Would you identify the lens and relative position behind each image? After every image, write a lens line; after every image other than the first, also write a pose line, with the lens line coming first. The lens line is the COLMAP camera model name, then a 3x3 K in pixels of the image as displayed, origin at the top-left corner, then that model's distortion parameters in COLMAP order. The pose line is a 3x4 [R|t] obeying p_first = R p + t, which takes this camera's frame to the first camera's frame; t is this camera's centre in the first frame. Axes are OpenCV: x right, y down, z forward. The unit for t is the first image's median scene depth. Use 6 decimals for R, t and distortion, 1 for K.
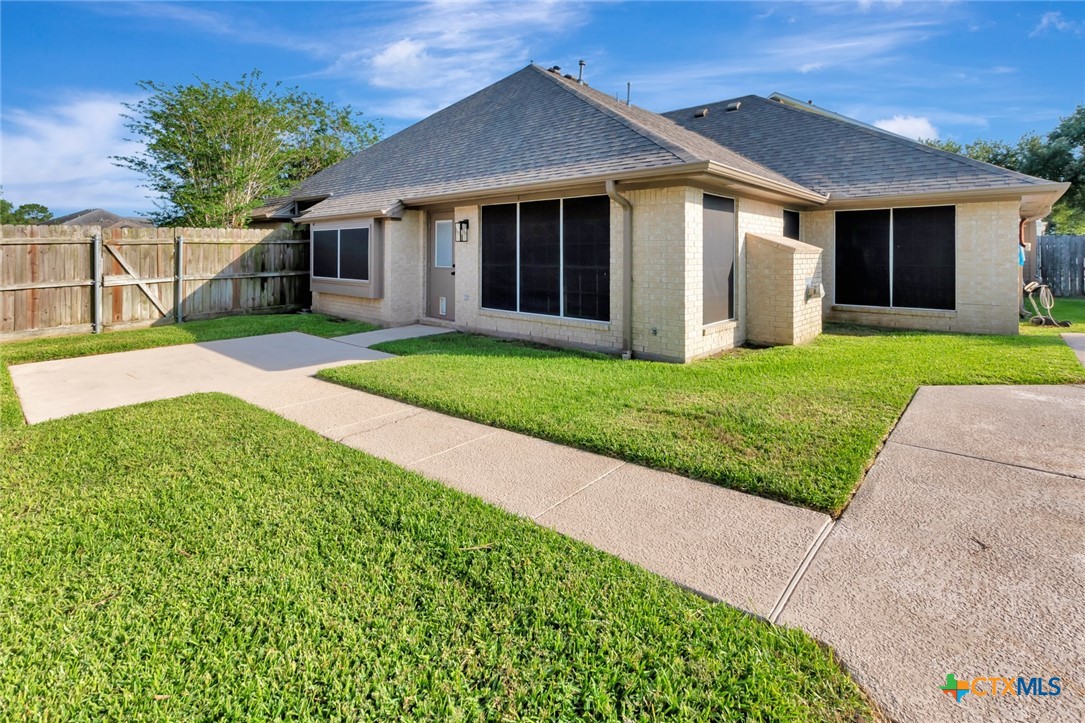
lens RADIAL K [[508.3, 0, 547.3], [0, 508.3, 305.3], [0, 0, 1]] dist [0.003145, 0.000039]
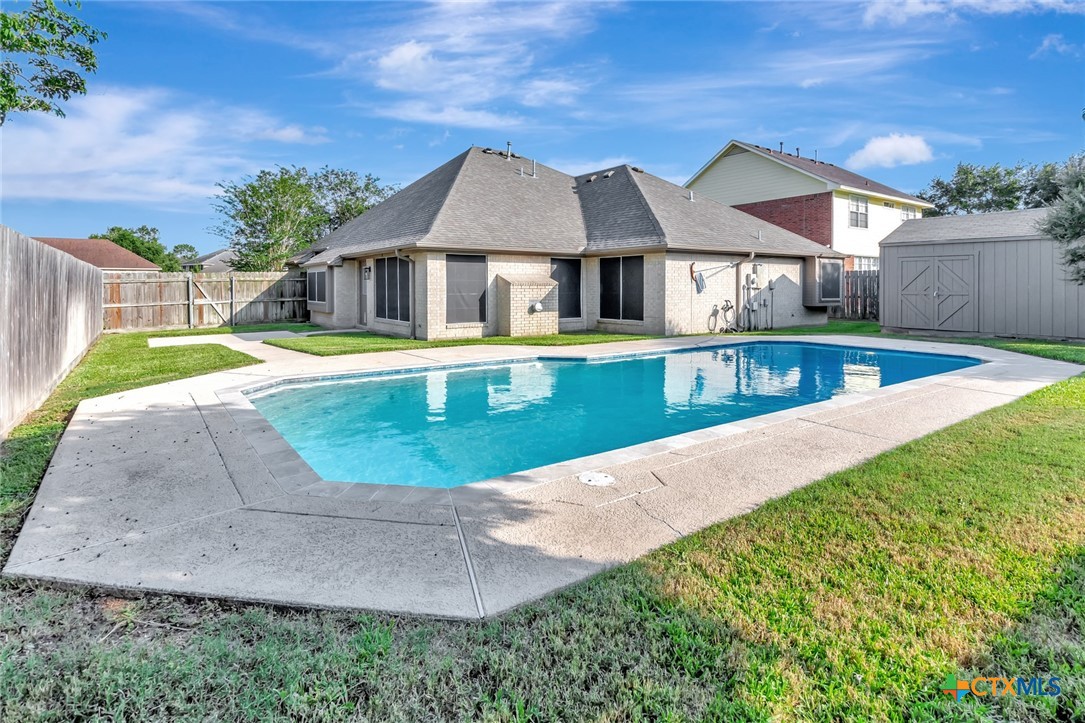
lens RADIAL K [[563.4, 0, 565.6], [0, 563.4, 318.3], [0, 0, 1]] dist [0.010449, -0.003153]
pose [[0.980885, 0.008525, -0.194401, 0.807066], [-0.017478, 0.998861, -0.044388, 0.075785], [0.193801, 0.046937, 0.979917, -0.702537]]
